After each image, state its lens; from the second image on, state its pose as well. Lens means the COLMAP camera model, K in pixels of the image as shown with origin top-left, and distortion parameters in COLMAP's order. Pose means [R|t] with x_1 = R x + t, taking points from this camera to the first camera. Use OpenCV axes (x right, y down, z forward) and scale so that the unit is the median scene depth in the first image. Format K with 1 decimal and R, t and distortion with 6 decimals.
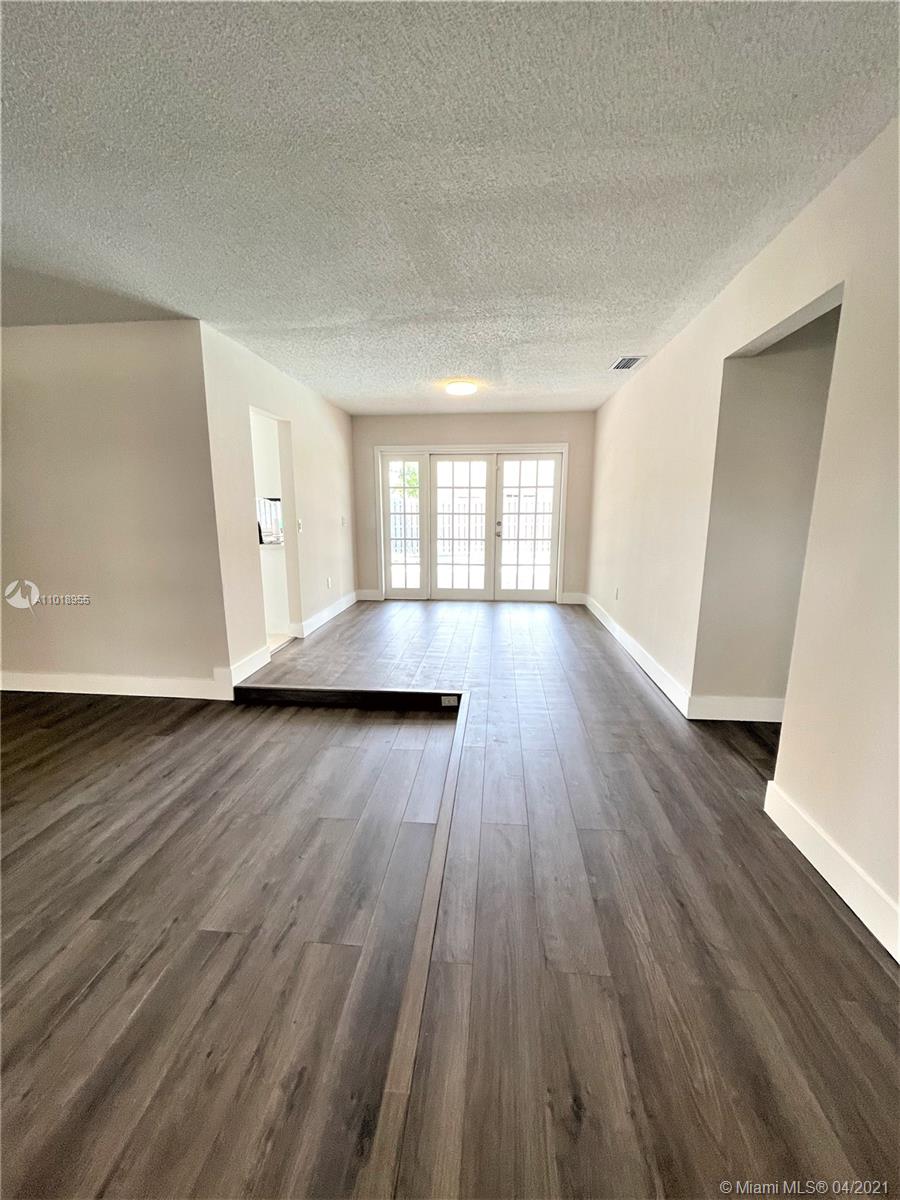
lens RADIAL K [[480.6, 0, 450.0], [0, 480.6, 600.0], [0, 0, 1]] dist [-0.000376, -0.000099]
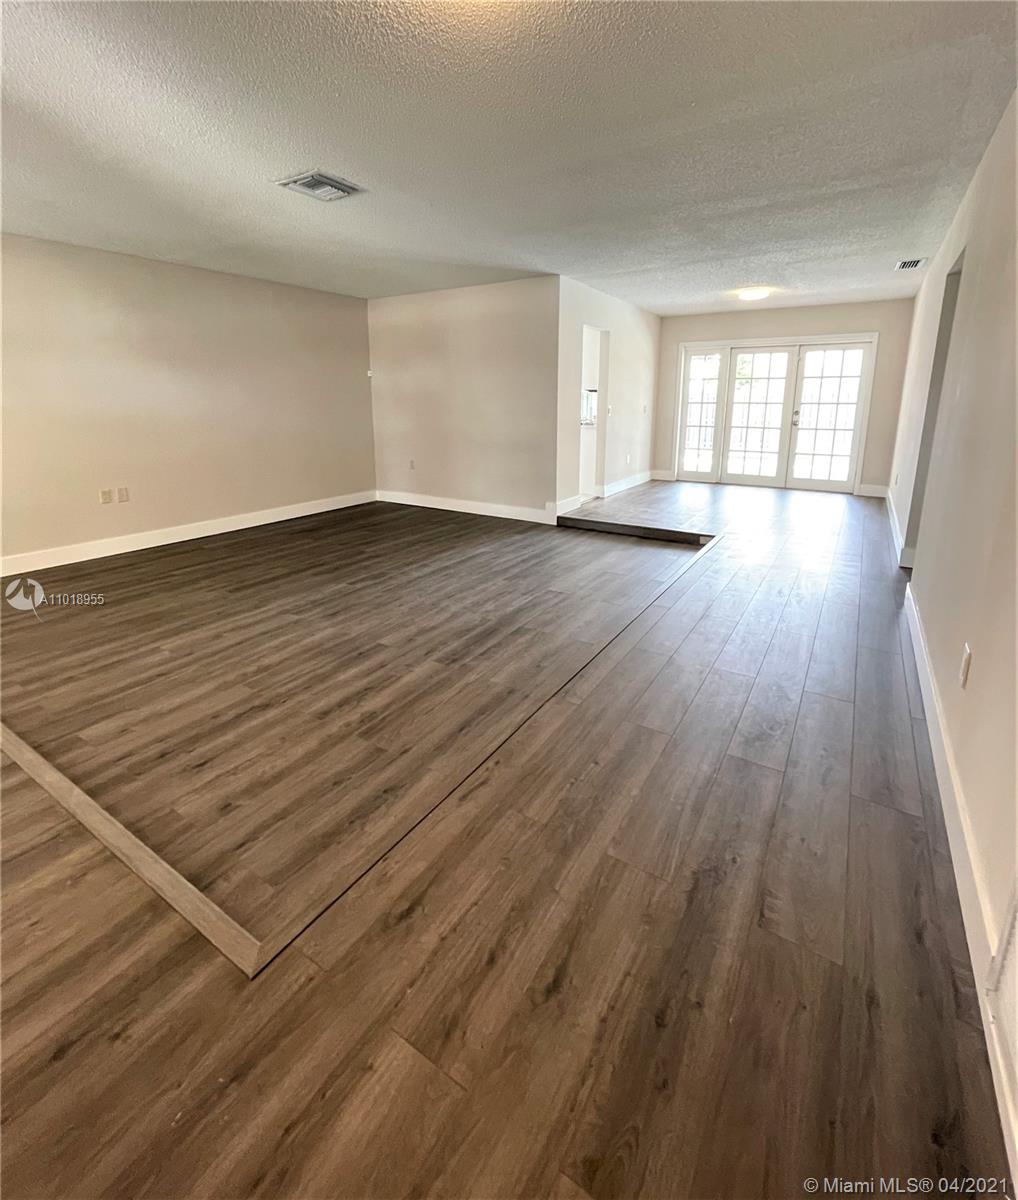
lens RADIAL K [[546.5, 0, 519.9], [0, 546.5, 522.2], [0, 0, 1]] dist [-0.000597, -0.000167]
pose [[0.897582, 0.096409, -0.430176, 0.100270], [-0.084645, 0.995328, 0.046452, 0.072307], [0.432645, -0.005282, 0.901549, -0.325467]]
